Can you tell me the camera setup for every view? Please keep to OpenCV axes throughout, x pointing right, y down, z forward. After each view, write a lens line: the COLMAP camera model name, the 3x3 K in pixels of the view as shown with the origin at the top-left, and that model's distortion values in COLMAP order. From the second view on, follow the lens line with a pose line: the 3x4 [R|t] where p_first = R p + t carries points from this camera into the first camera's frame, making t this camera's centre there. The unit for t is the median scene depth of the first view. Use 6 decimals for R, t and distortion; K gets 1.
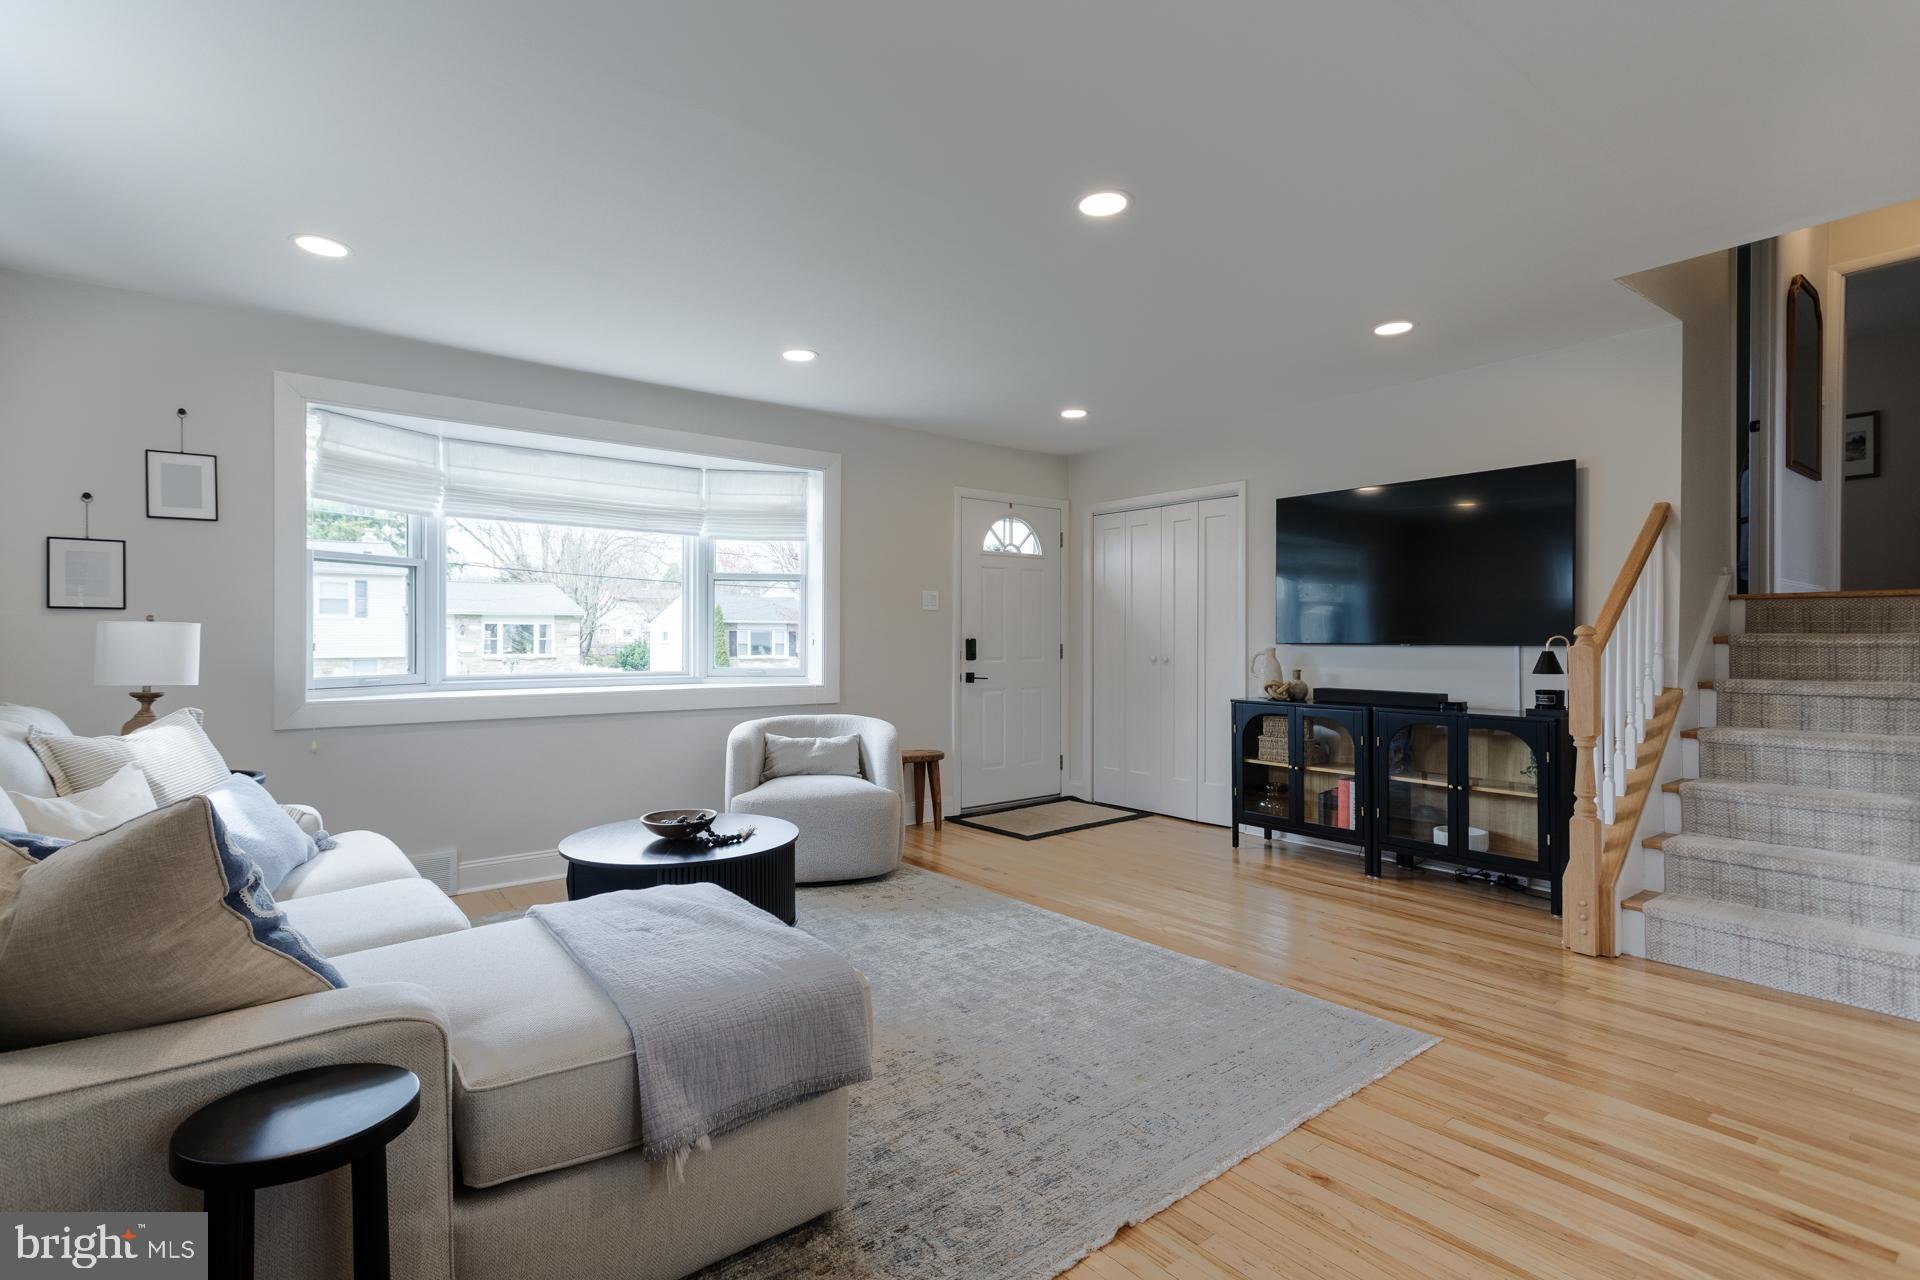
lens RADIAL K [[920.1, 0, 942.0], [0, 920.1, 642.3], [0, 0, 1]] dist [0.020047, -0.001043]
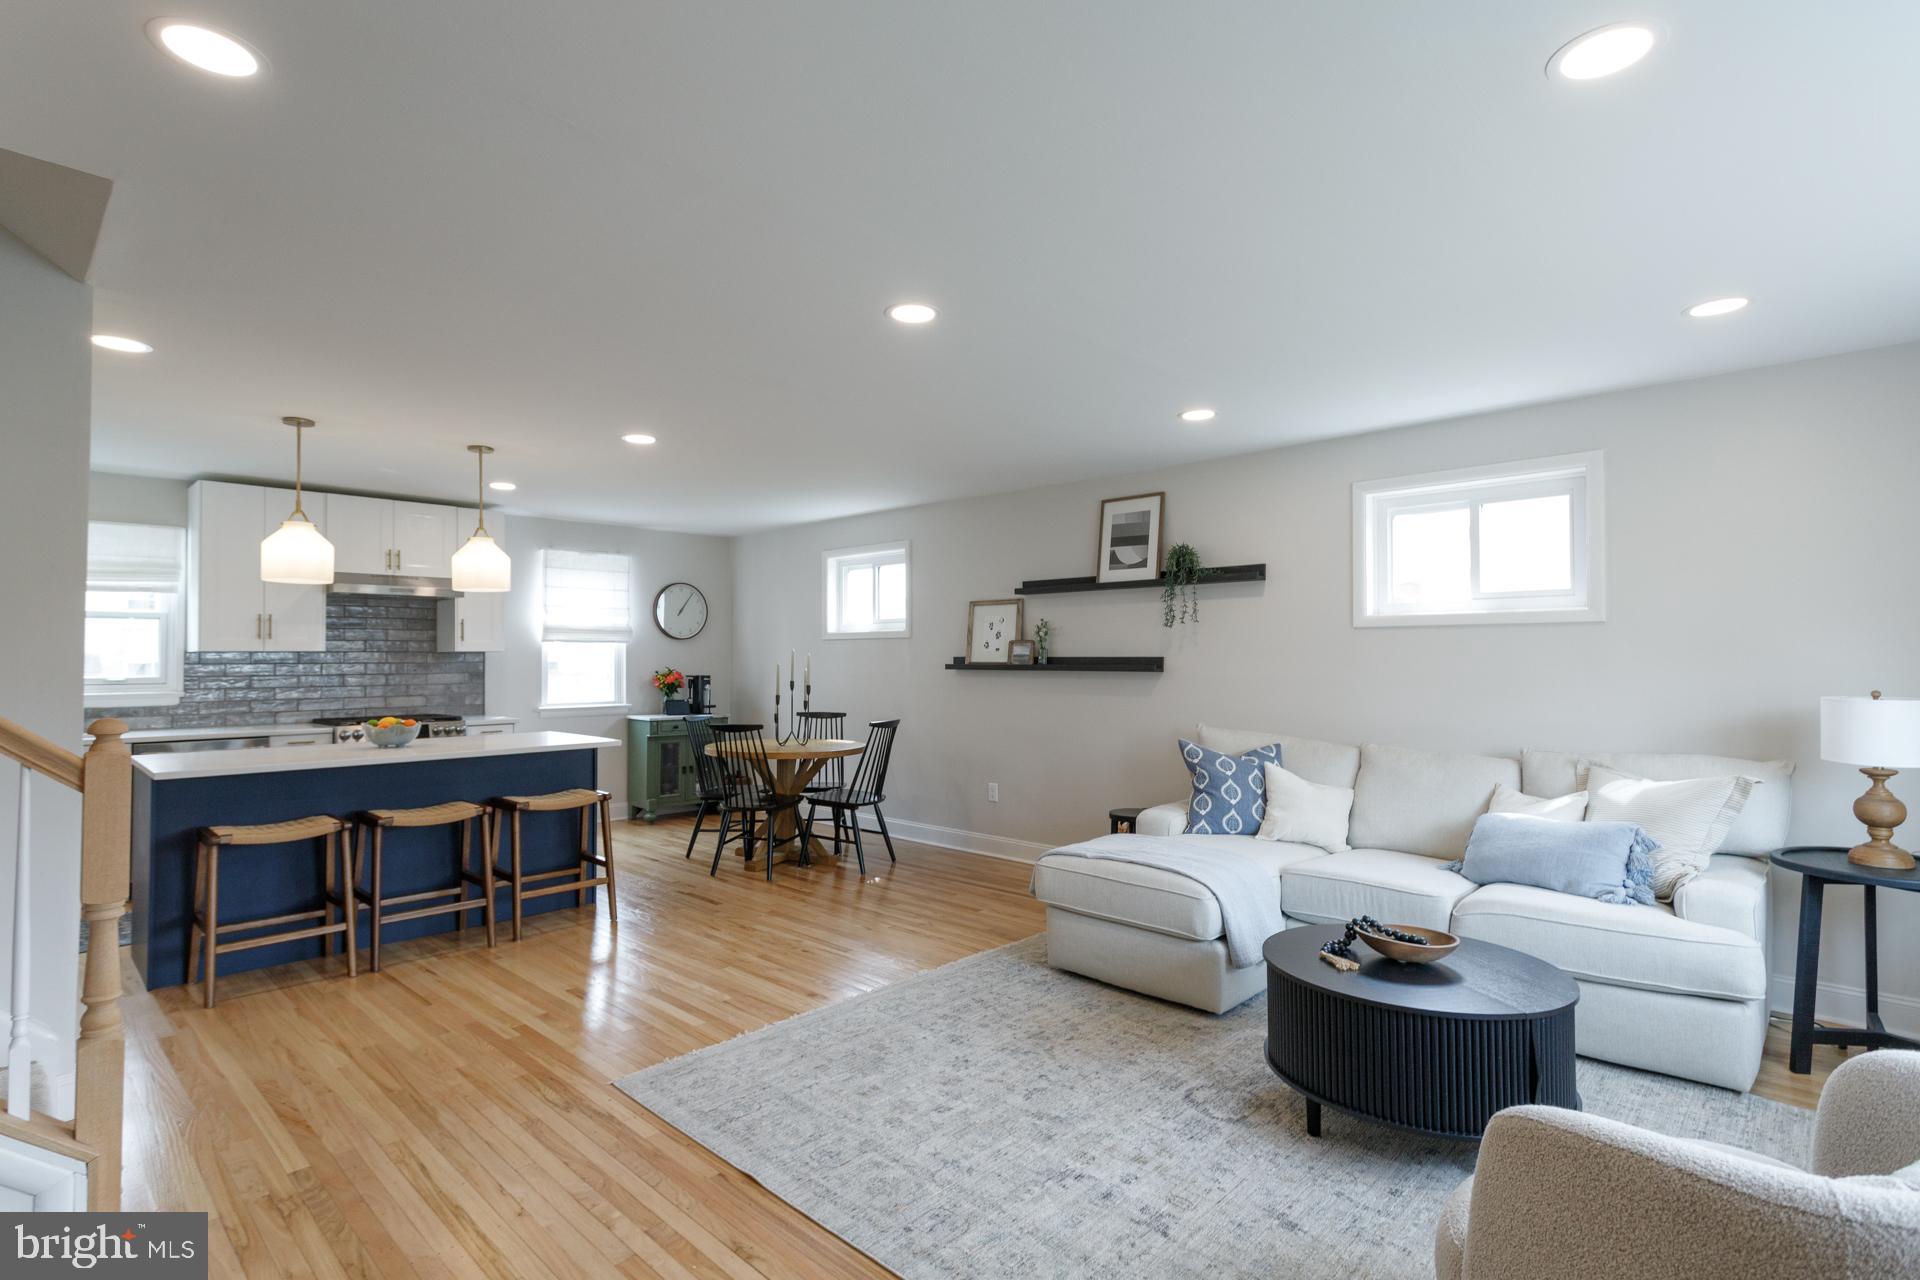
lens RADIAL K [[920.1, 0, 942.1], [0, 920.1, 651.8], [0, 0, 1]] dist [0.020047, -0.001043]
pose [[-0.992100, -0.001518, -0.125443, 0.194724], [-0.000651, 0.999976, -0.006957, -0.049934], [0.125450, -0.006821, -0.992076, 1.458942]]
